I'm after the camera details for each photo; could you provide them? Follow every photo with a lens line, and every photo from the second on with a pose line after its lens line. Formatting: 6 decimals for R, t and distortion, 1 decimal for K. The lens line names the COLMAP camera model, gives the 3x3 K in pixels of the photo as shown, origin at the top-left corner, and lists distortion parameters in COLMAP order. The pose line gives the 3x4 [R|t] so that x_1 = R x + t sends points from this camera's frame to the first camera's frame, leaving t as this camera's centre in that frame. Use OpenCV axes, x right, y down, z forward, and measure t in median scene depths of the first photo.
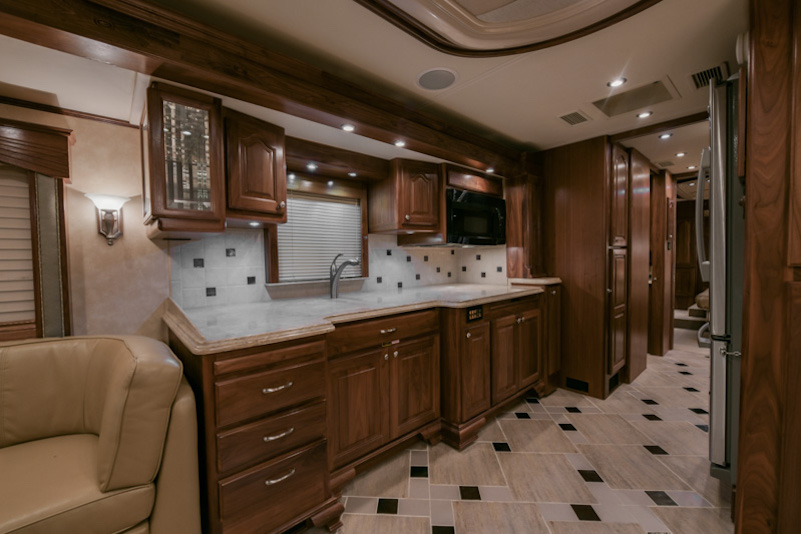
lens RADIAL K [[323.5, 0, 400.2], [0, 323.5, 268.6], [0, 0, 1]] dist [-0.009871, 0.000009]
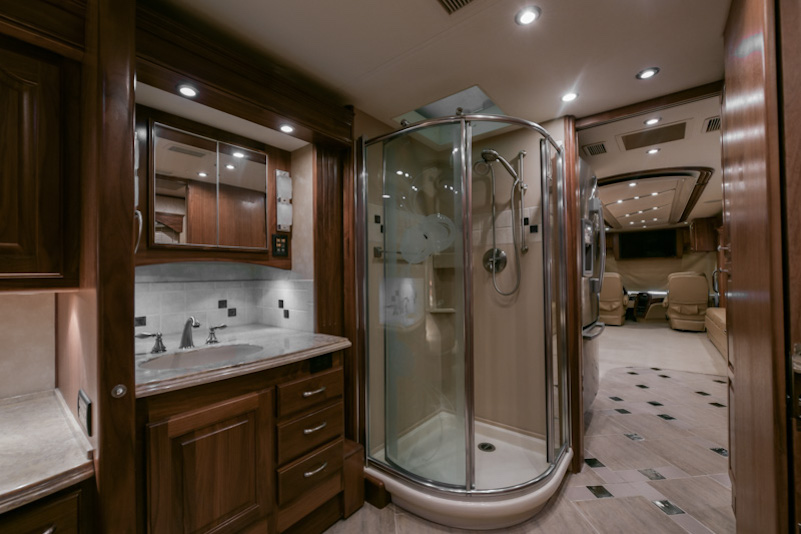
lens RADIAL K [[323.5, 0, 396.5], [0, 323.5, 270.9], [0, 0, 1]] dist [-0.009871, 0.000009]
pose [[-0.985893, 0.028803, -0.164880, 1.982026], [0.024649, 0.999326, 0.027188, -0.114768], [0.165552, 0.022741, -0.985939, 2.160890]]
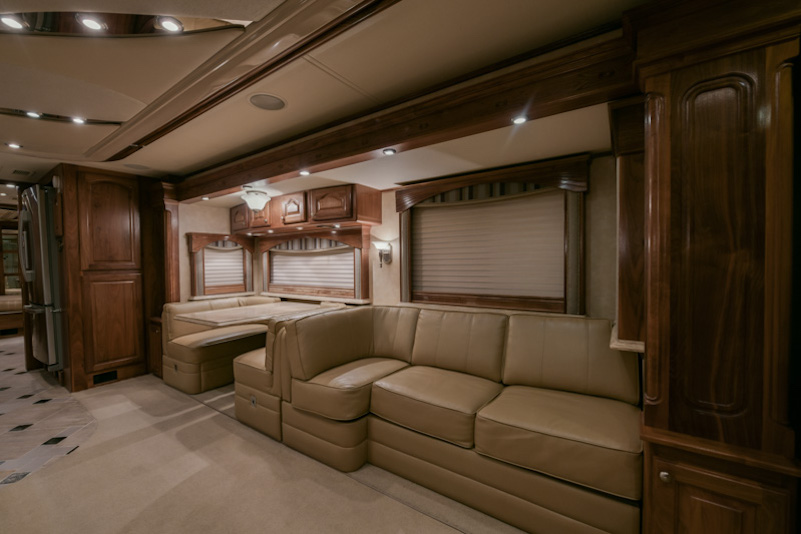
lens RADIAL K [[323.5, 0, 396.6], [0, 323.5, 269.9], [0, 0, 1]] dist [-0.009871, 0.000009]
pose [[-0.241720, -0.010539, 0.970289, -1.302900], [0.052365, 0.998342, 0.023889, 0.038396], [-0.968932, 0.056584, -0.240767, -0.602602]]
